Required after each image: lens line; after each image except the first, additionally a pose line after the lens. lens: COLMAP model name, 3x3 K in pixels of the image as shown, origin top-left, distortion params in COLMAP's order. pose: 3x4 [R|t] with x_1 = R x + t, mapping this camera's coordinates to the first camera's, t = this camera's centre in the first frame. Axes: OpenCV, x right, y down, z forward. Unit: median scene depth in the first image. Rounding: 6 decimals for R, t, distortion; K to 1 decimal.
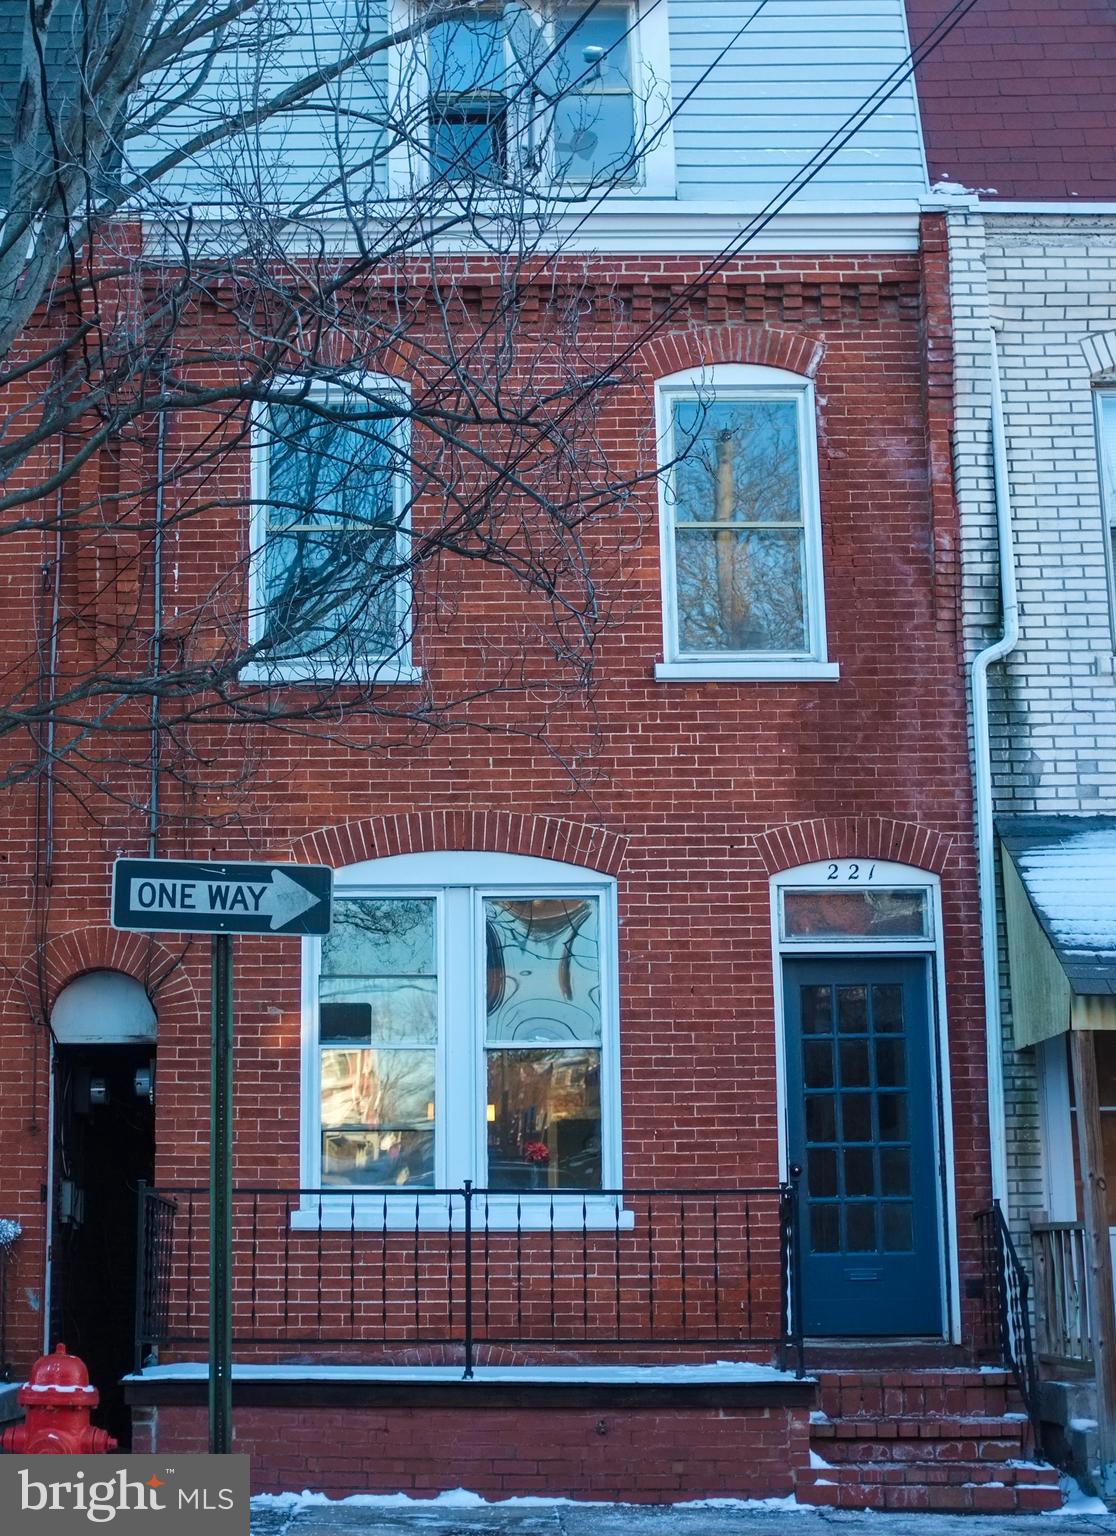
lens RADIAL K [[2325.8, 0, 394.1], [0, 2325.8, 768.4], [0, 0, 1]] dist [-0.103850, 0.132705]
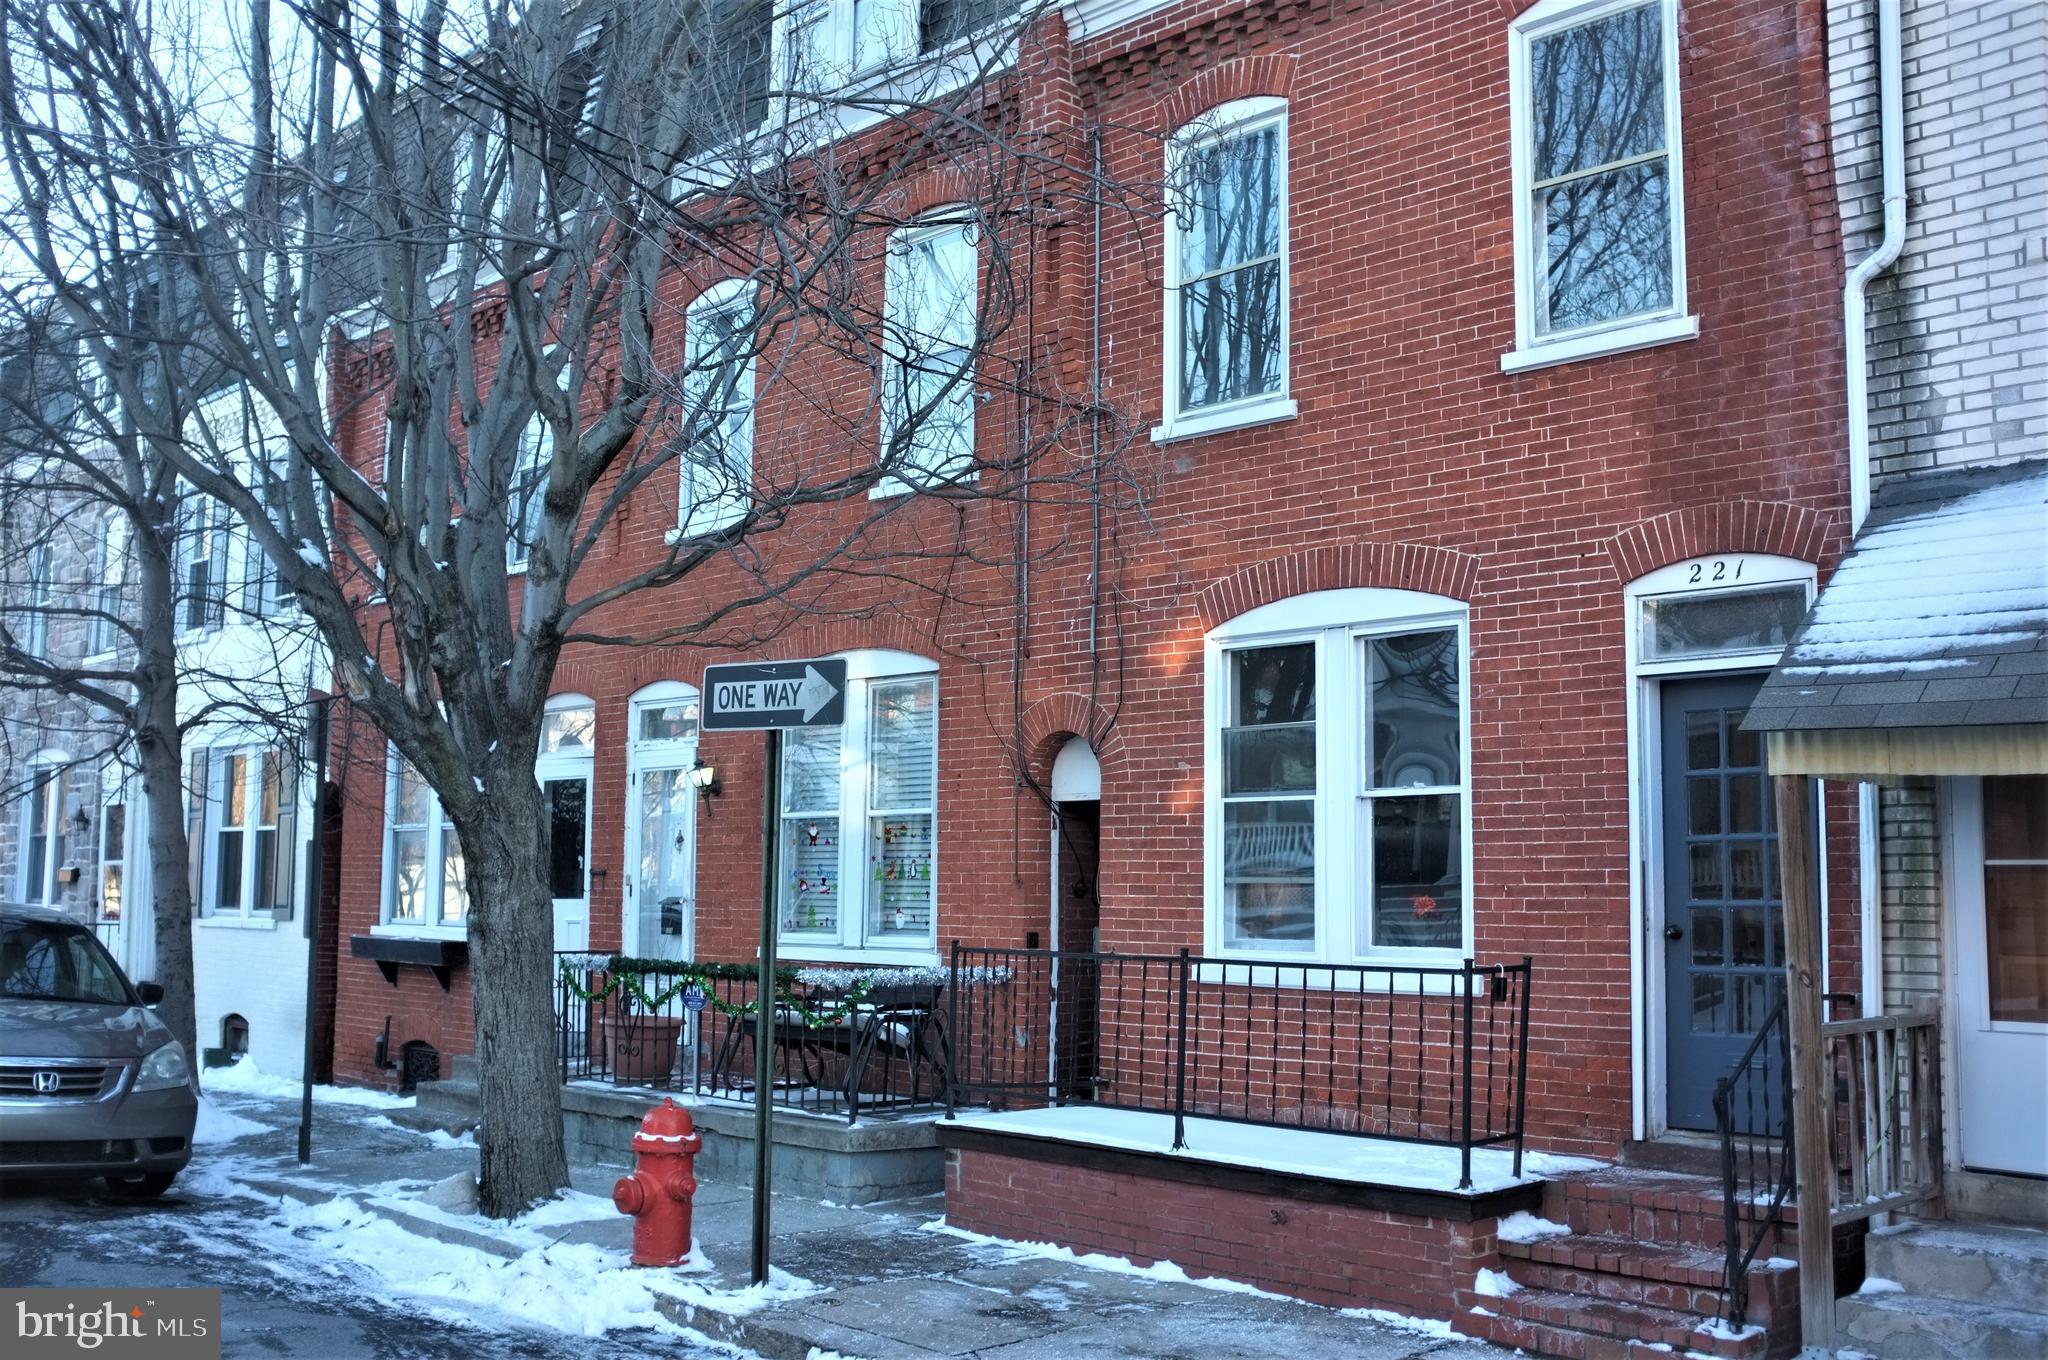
lens RADIAL K [[2056.2, 0, 1024.0], [0, 2056.2, 680.0], [0, 0, 1]] dist [-0.114588, 0.175557]
pose [[0.708644, -0.064561, -0.702607, 0.524667], [0.136957, 0.989451, 0.047215, 0.015458], [0.692147, -0.129685, 0.710010, 0.319695]]
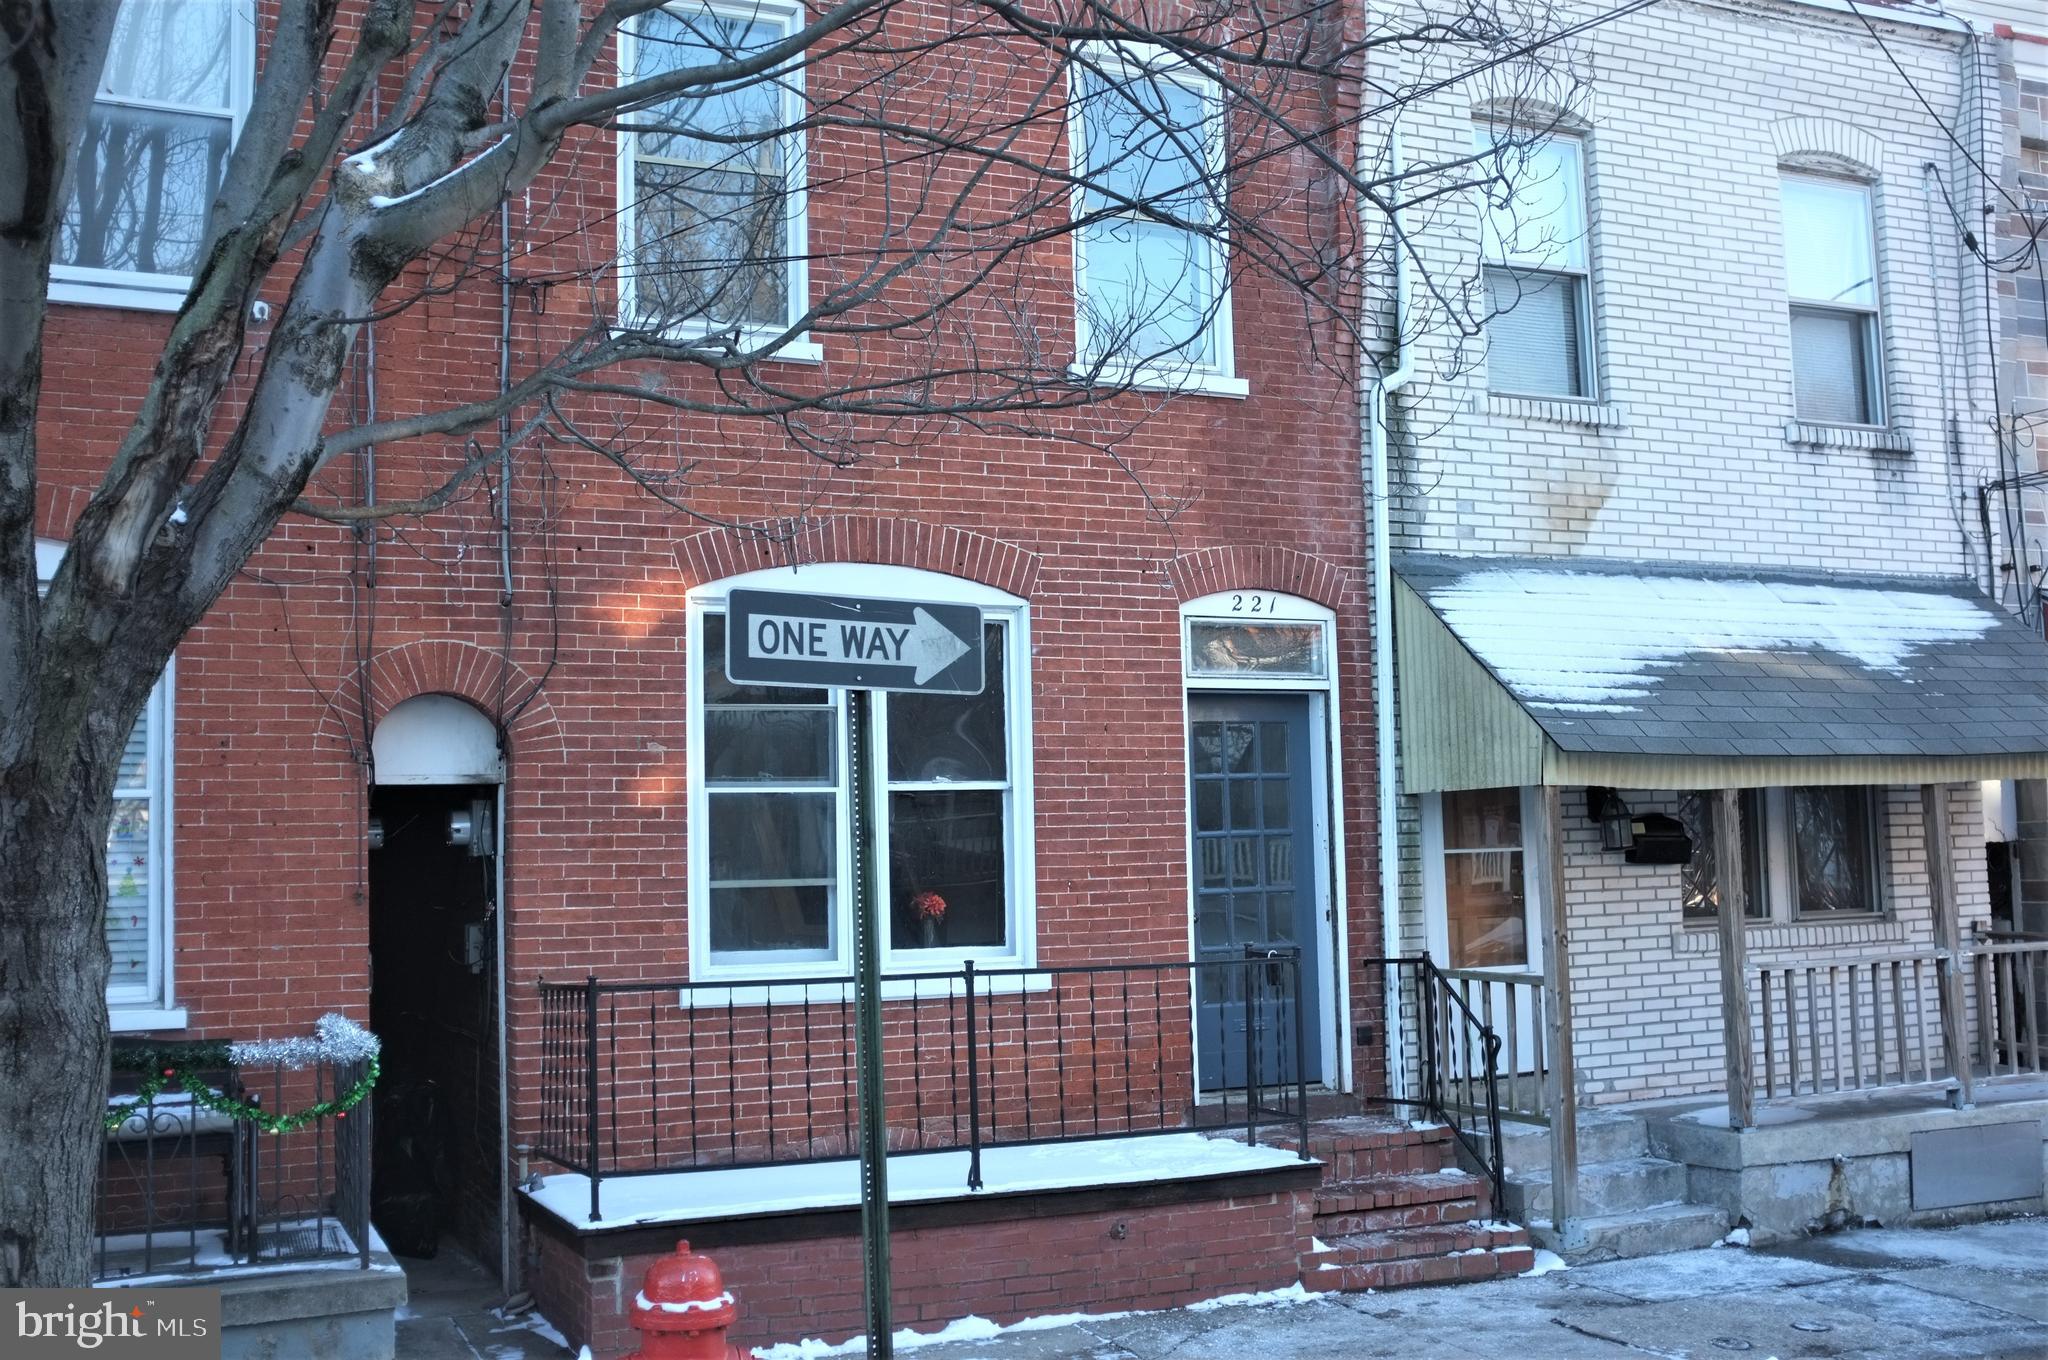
lens RADIAL K [[2056.2, 0, 1024.0], [0, 2056.2, 680.0], [0, 0, 1]] dist [-0.114588, 0.175557]
pose [[0.902380, 0.017783, 0.430574, -0.246555], [-0.069071, 0.992199, 0.103779, -0.004819], [-0.425369, -0.123388, 0.896569, 0.286796]]
